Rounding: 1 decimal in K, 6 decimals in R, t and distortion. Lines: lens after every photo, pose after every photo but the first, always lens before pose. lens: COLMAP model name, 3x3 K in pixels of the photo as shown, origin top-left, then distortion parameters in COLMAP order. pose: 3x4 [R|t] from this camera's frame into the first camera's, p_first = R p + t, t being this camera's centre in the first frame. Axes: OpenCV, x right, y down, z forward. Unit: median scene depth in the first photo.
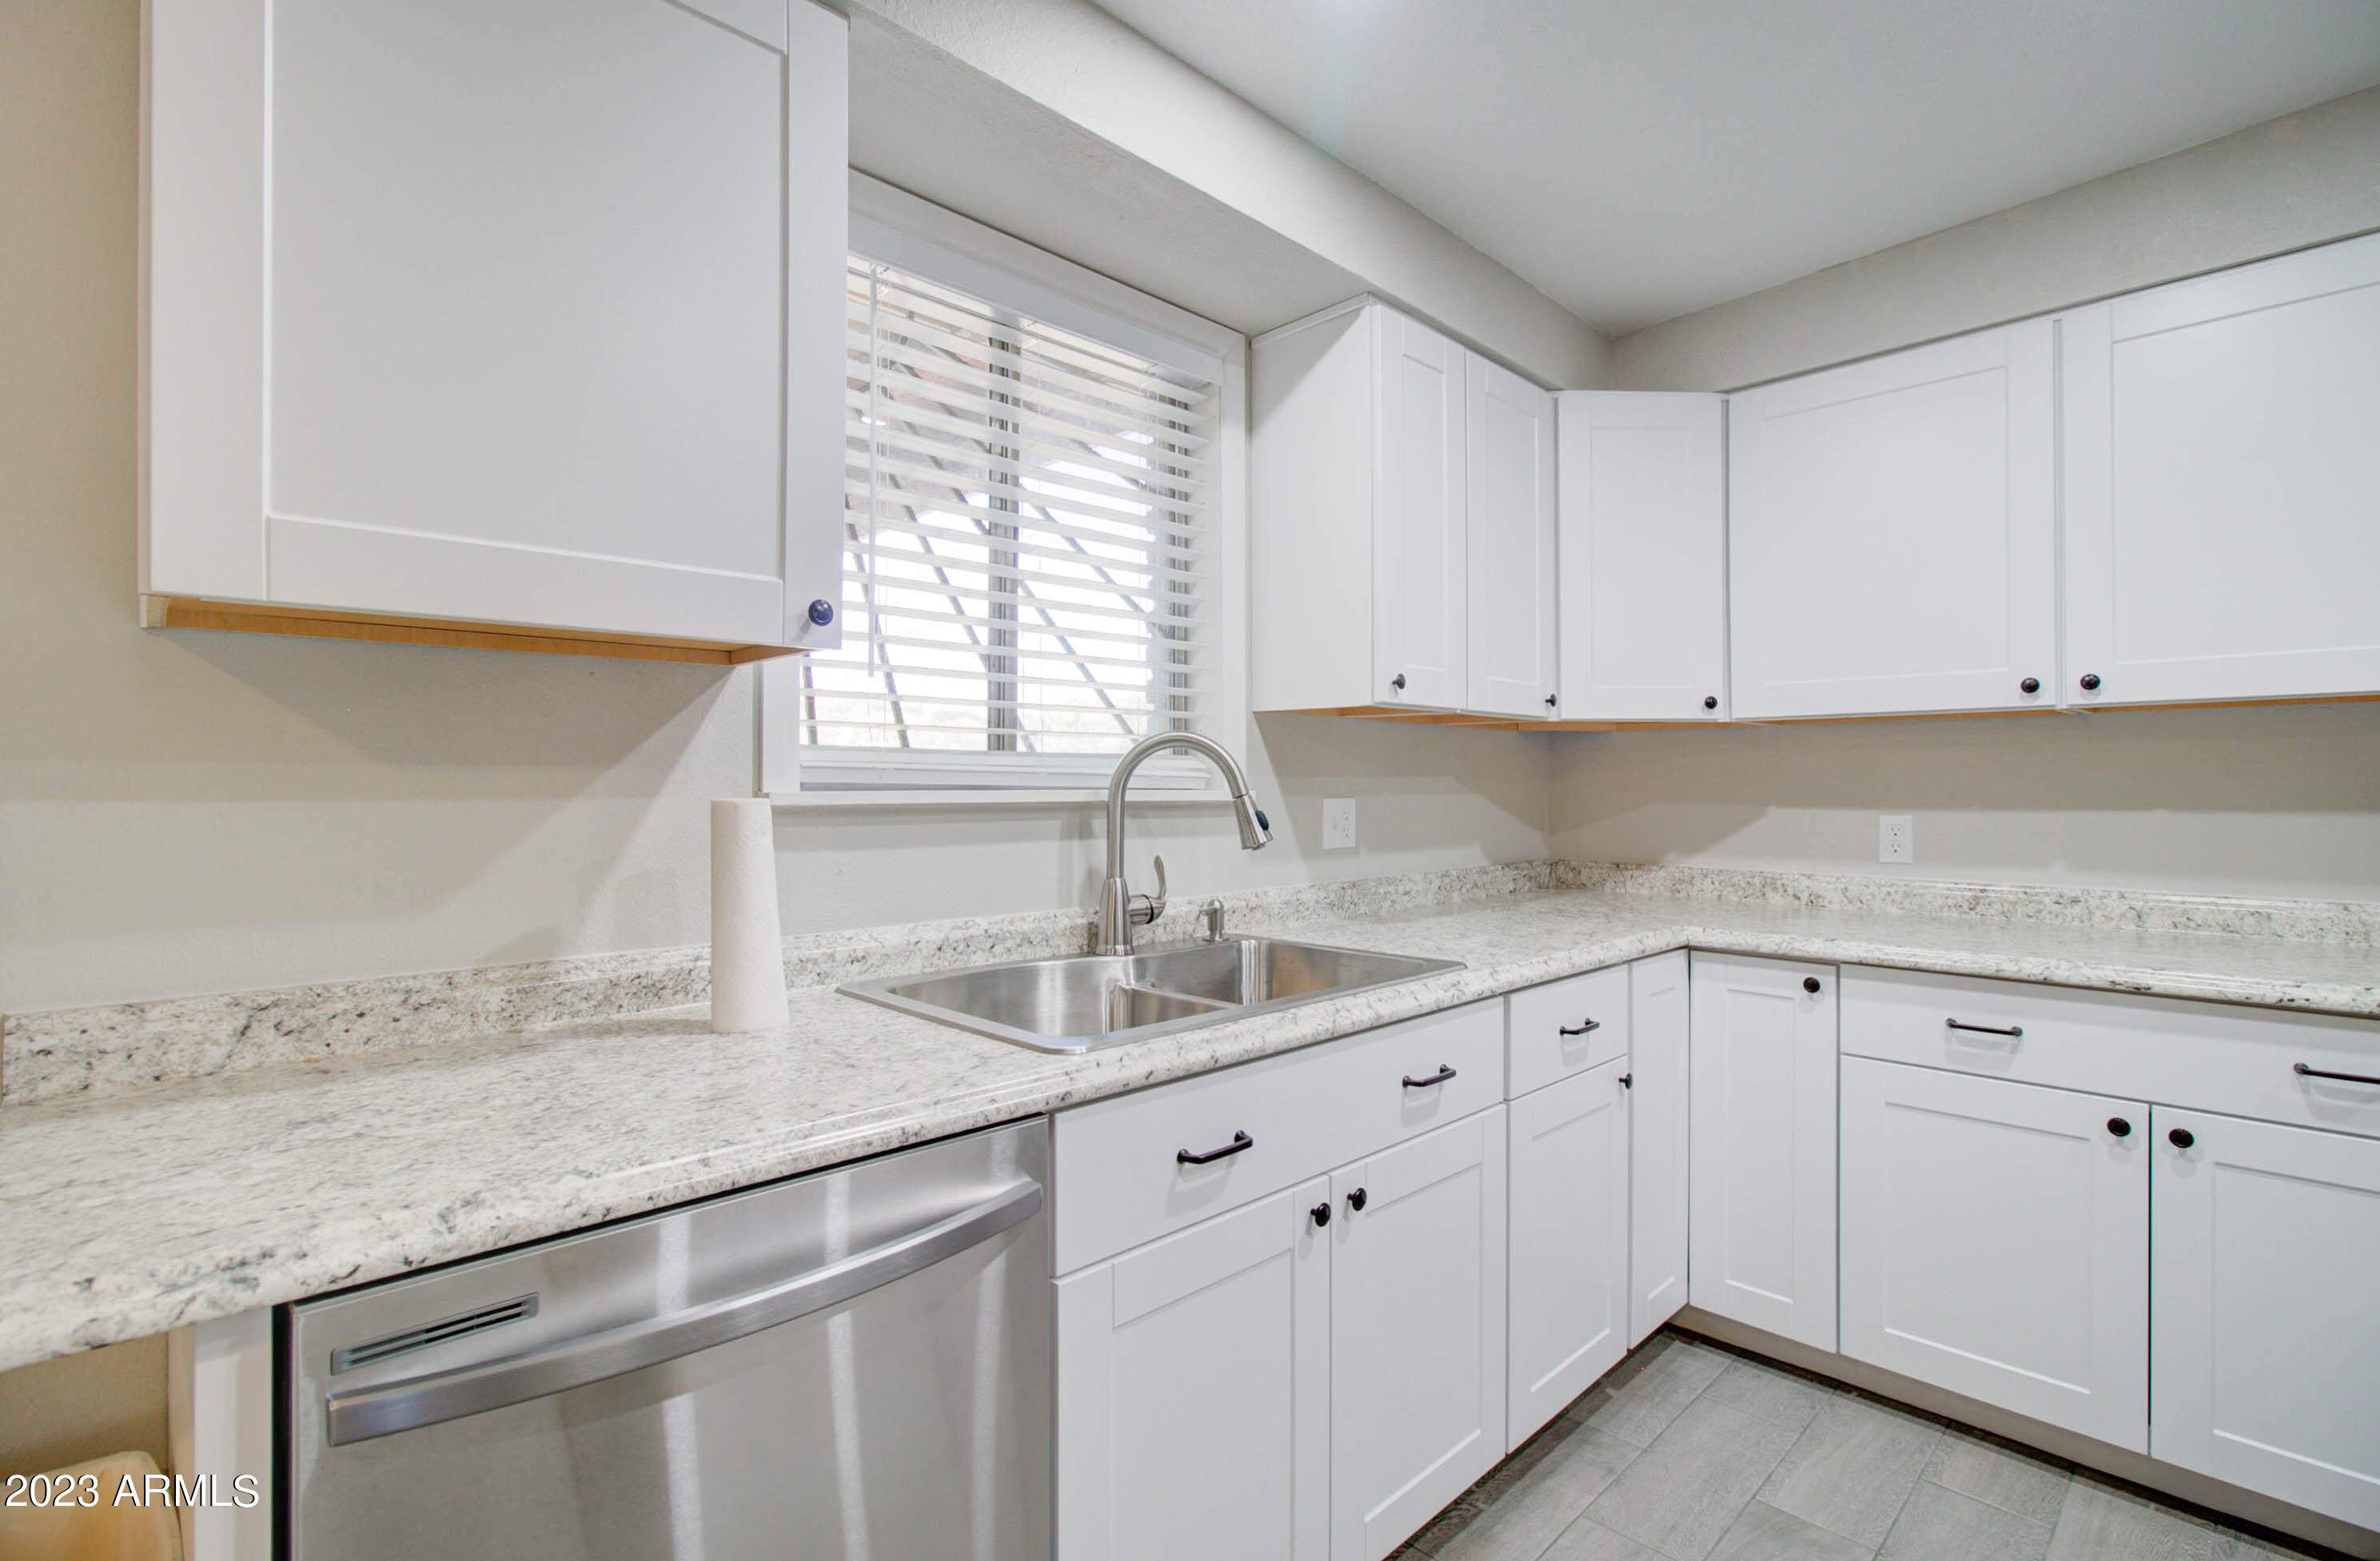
lens RADIAL K [[1088.3, 0, 1190.0], [0, 1088.3, 780.5], [0, 0, 1]] dist [-0.000149, -0.000032]
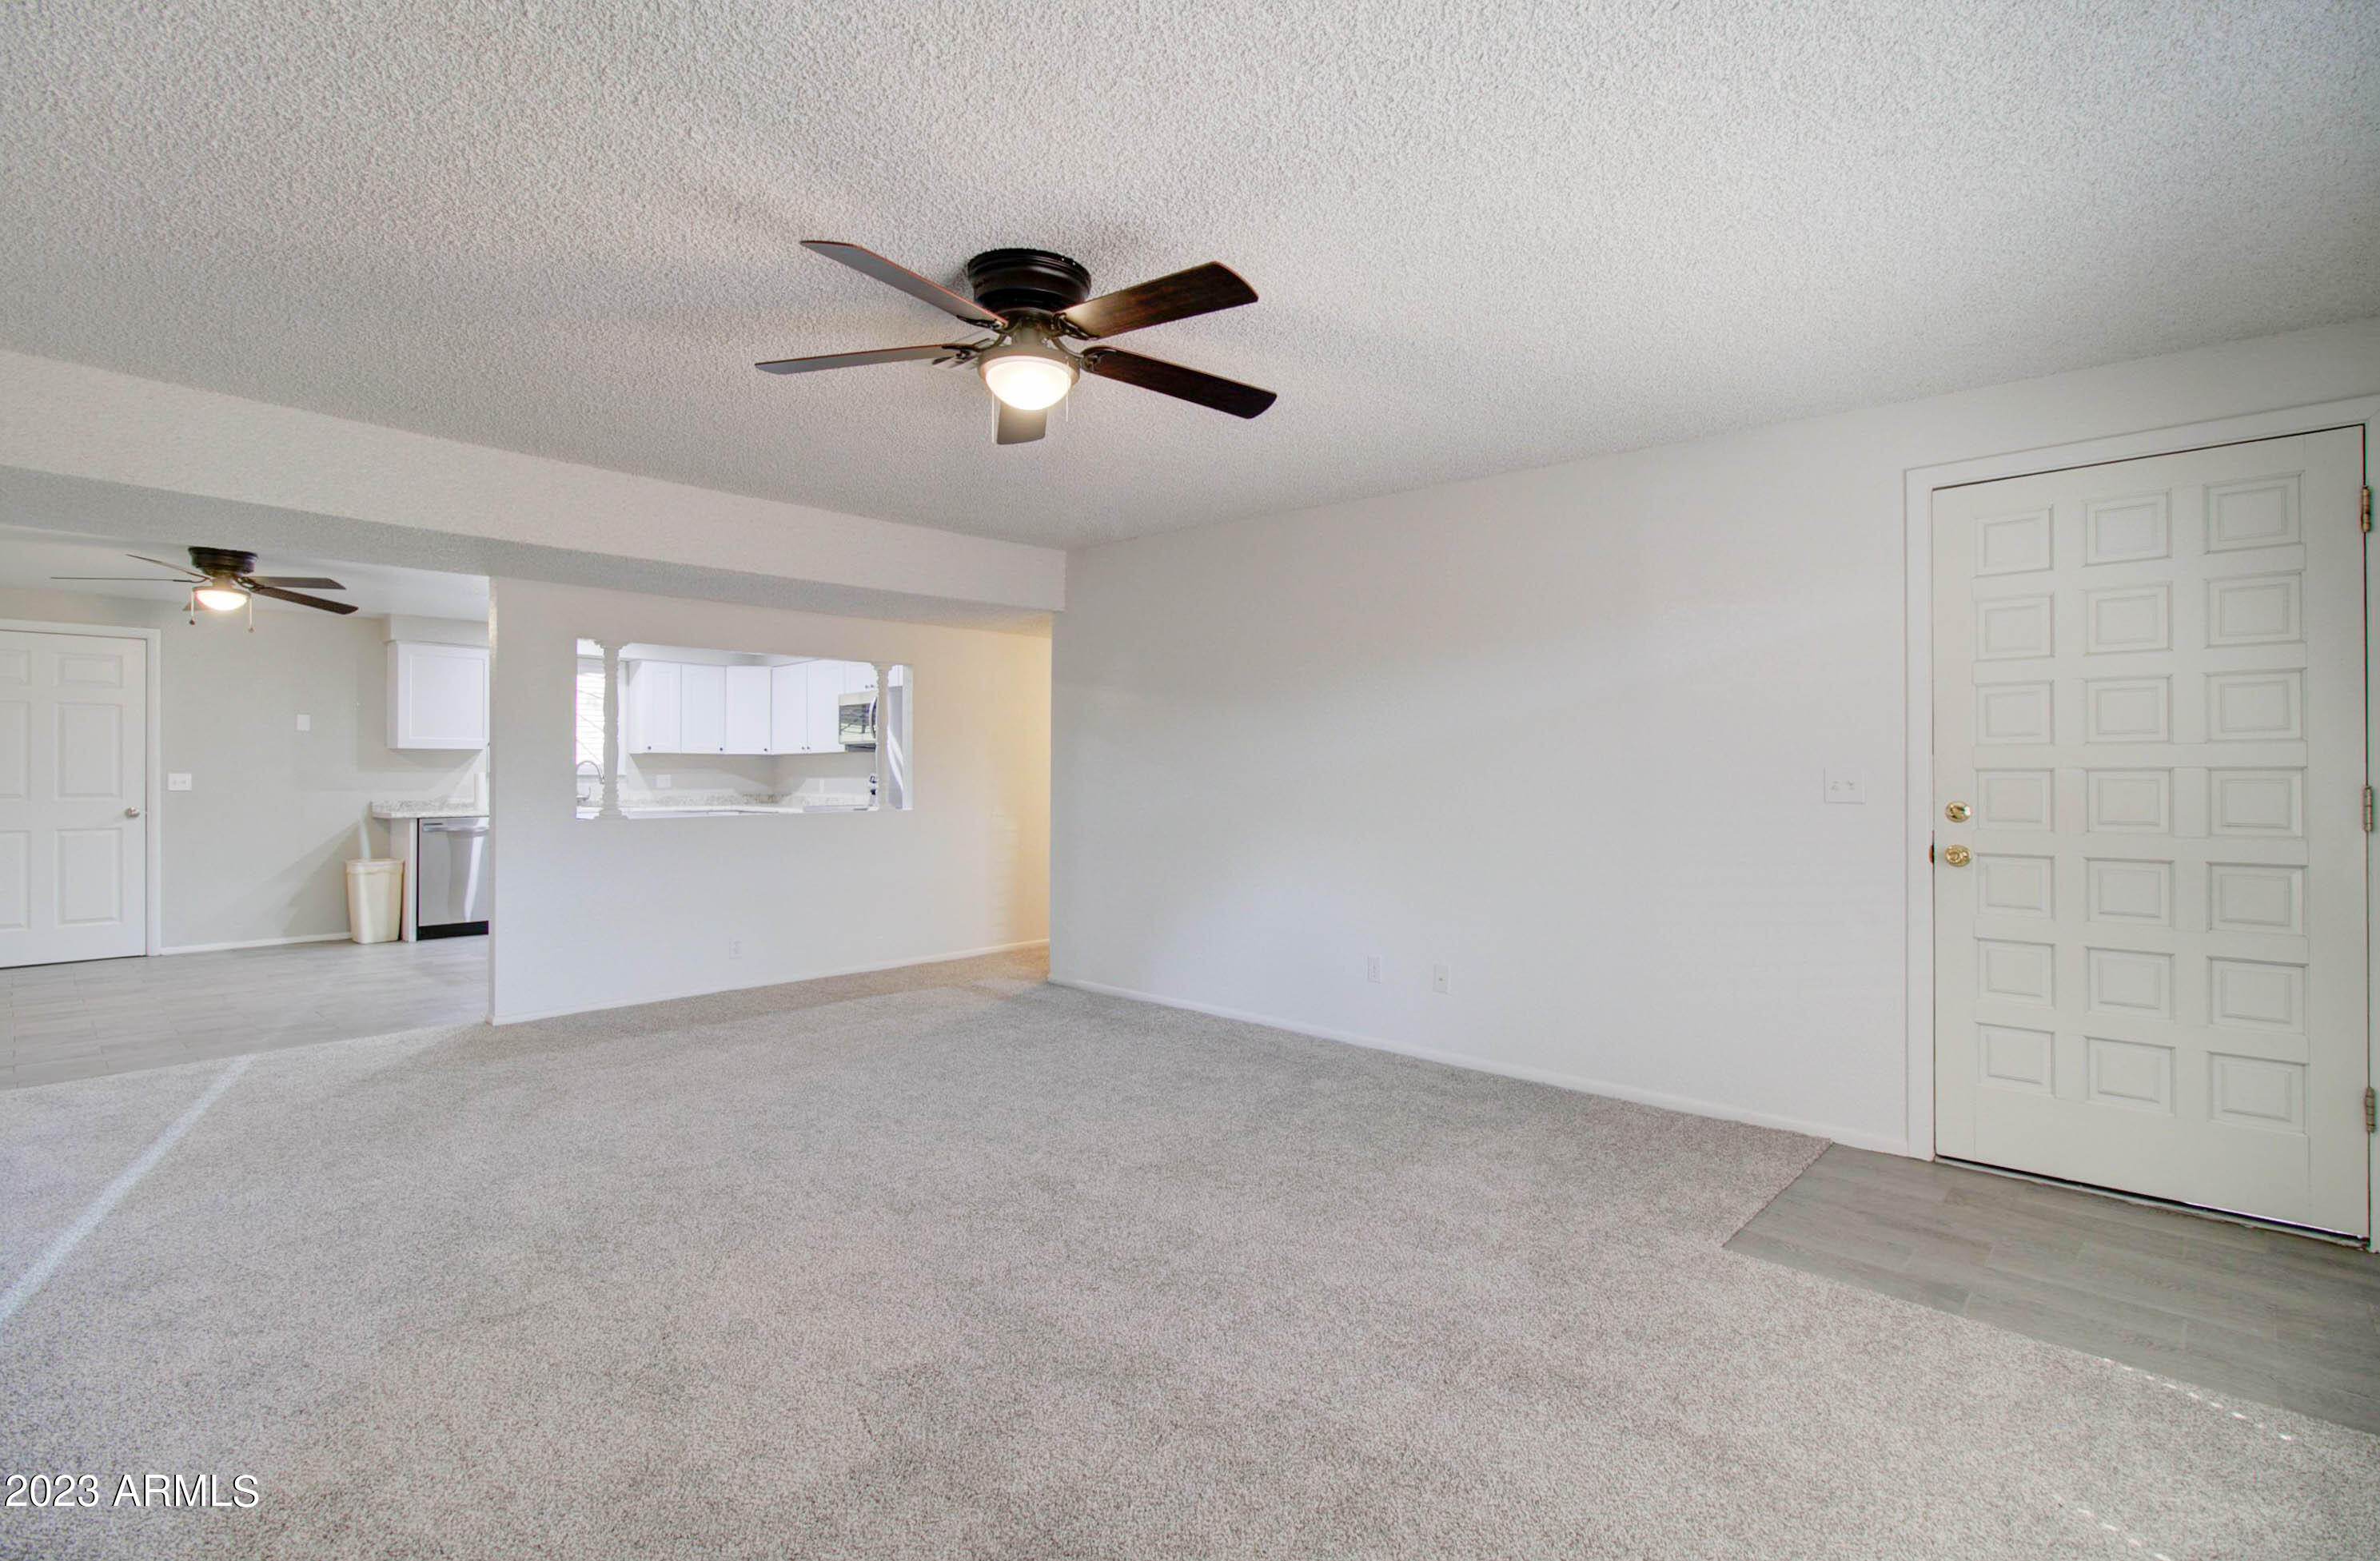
lens RADIAL K [[1088.3, 0, 1190.0], [0, 1088.3, 780.5], [0, 0, 1]] dist [-0.000149, -0.000032]
pose [[0.999236, -0.001443, 0.039054, 1.846613], [0.001142, 0.999970, 0.007721, 0.008904], [-0.039064, -0.007670, 0.999207, -2.918955]]
